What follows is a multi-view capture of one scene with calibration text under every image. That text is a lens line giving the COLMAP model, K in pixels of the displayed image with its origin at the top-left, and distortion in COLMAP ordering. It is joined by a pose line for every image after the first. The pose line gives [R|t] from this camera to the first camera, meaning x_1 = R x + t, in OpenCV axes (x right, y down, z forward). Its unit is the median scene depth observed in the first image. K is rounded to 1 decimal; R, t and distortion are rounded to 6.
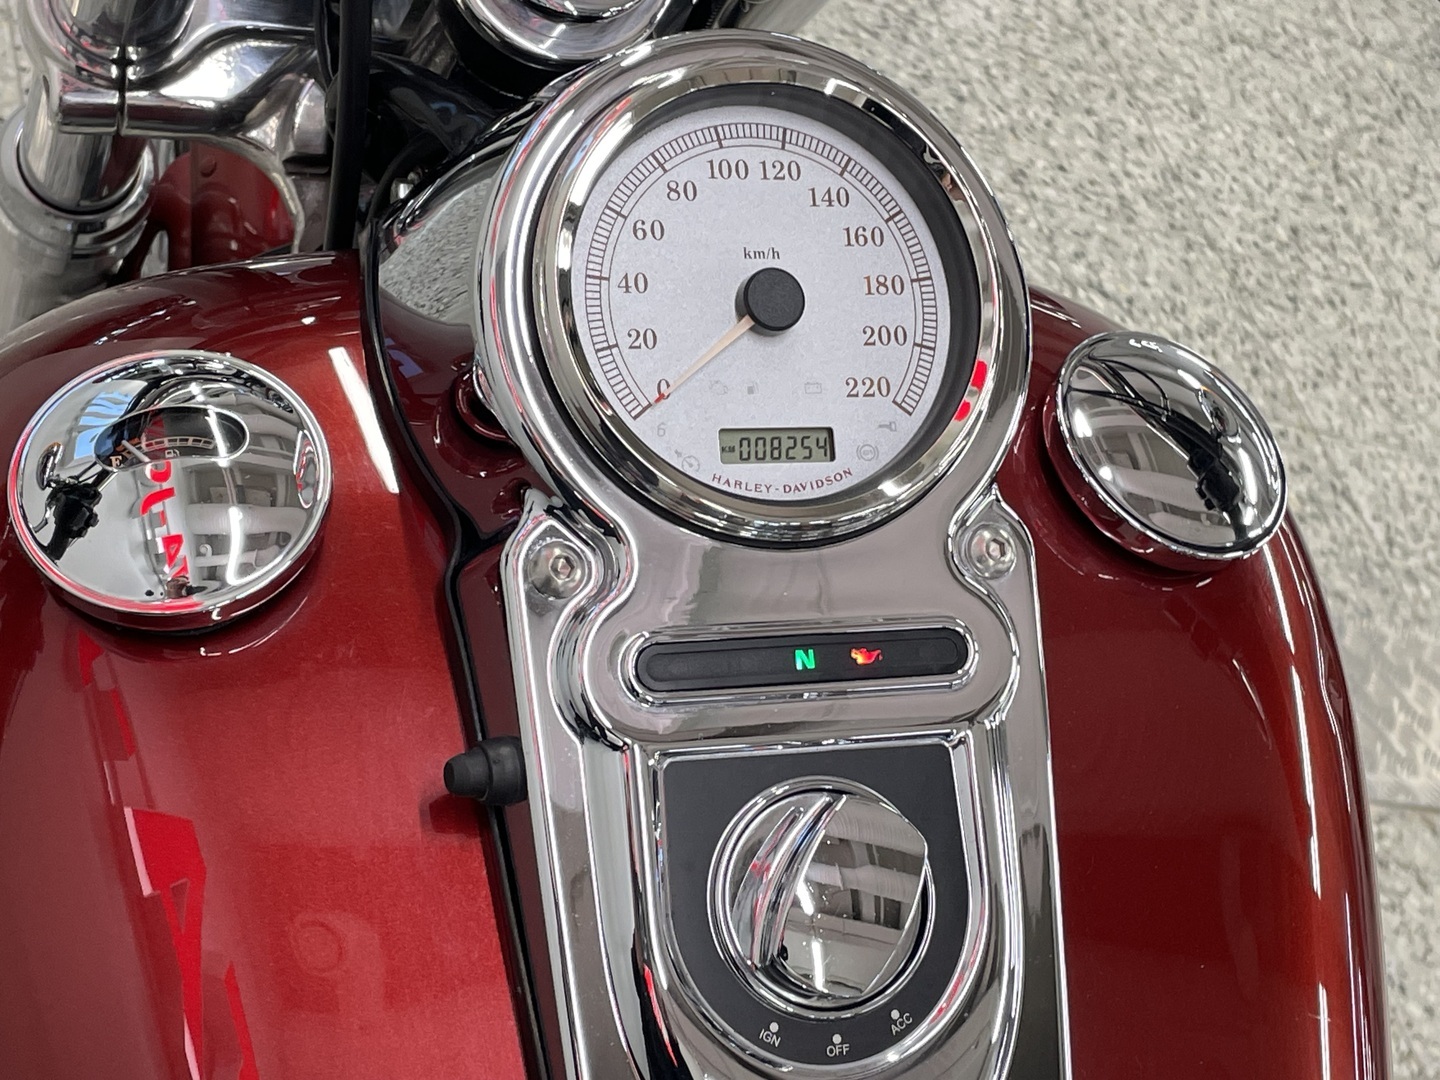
lens RADIAL K [[2563.0, 0, 725.5], [0, 2563.0, 541.4], [0, 0, 1]] dist [0.143975, 0.000000]
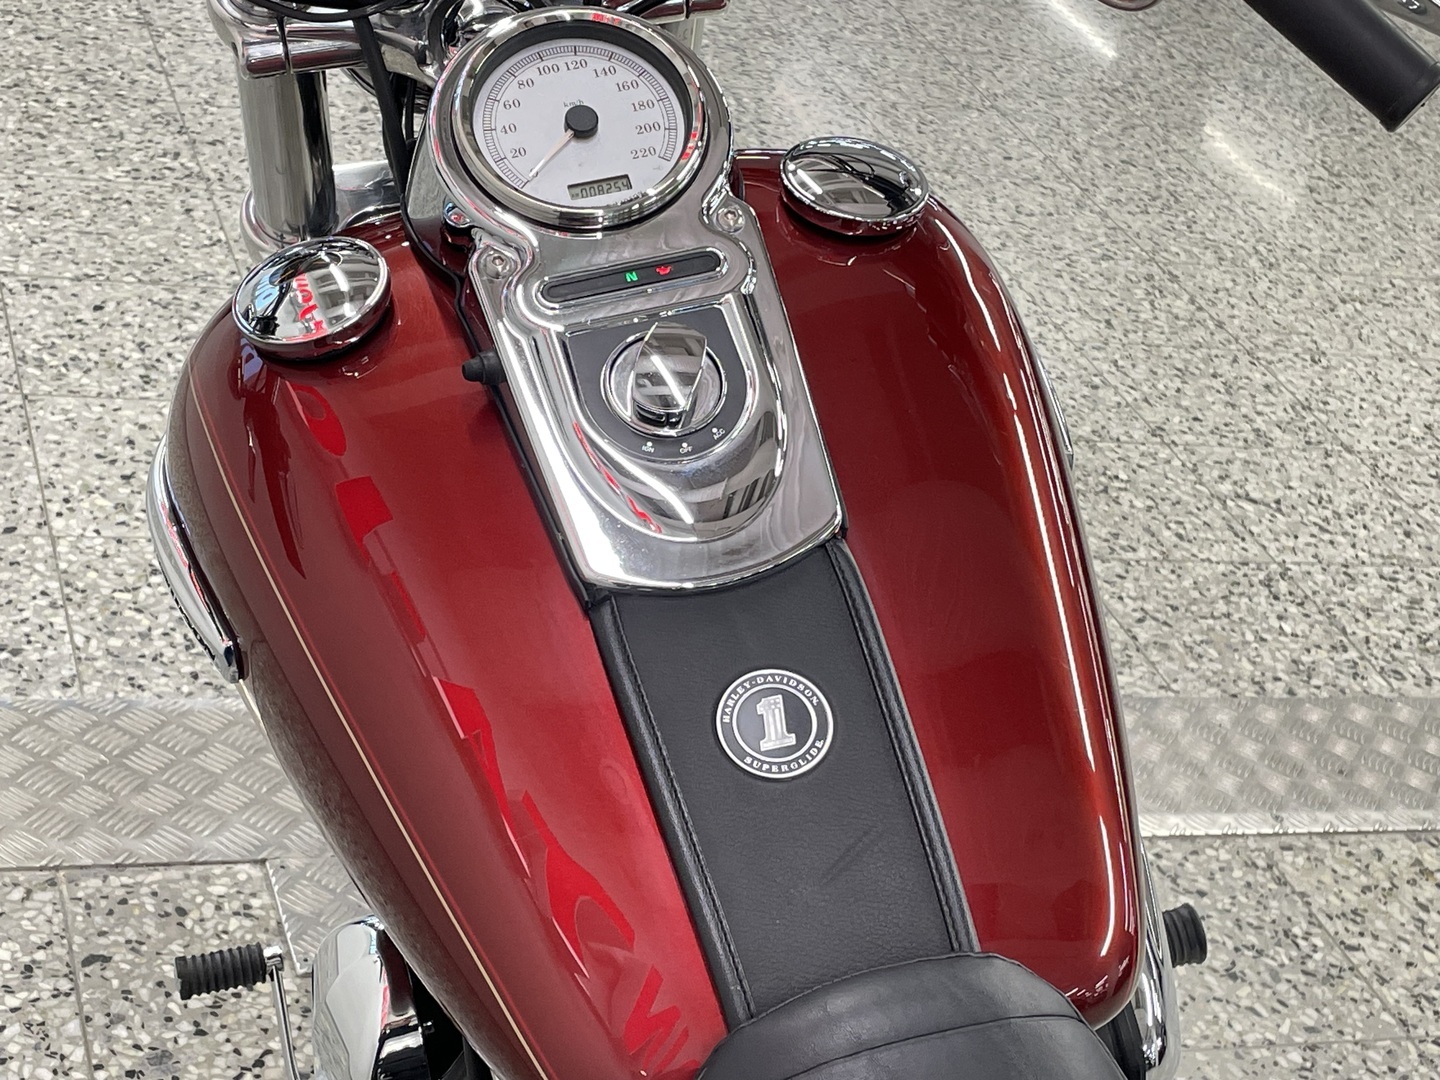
lens RADIAL K [[2563.0, 0, 714.0], [0, 2563.0, 542.1], [0, 0, 1]] dist [0.143975, 0.000000]
pose [[0.955405, -0.267133, -0.125861, 0.053167], [0.232215, 0.942943, -0.238608, 0.134725], [0.182420, 0.198741, 0.962925, -0.153216]]
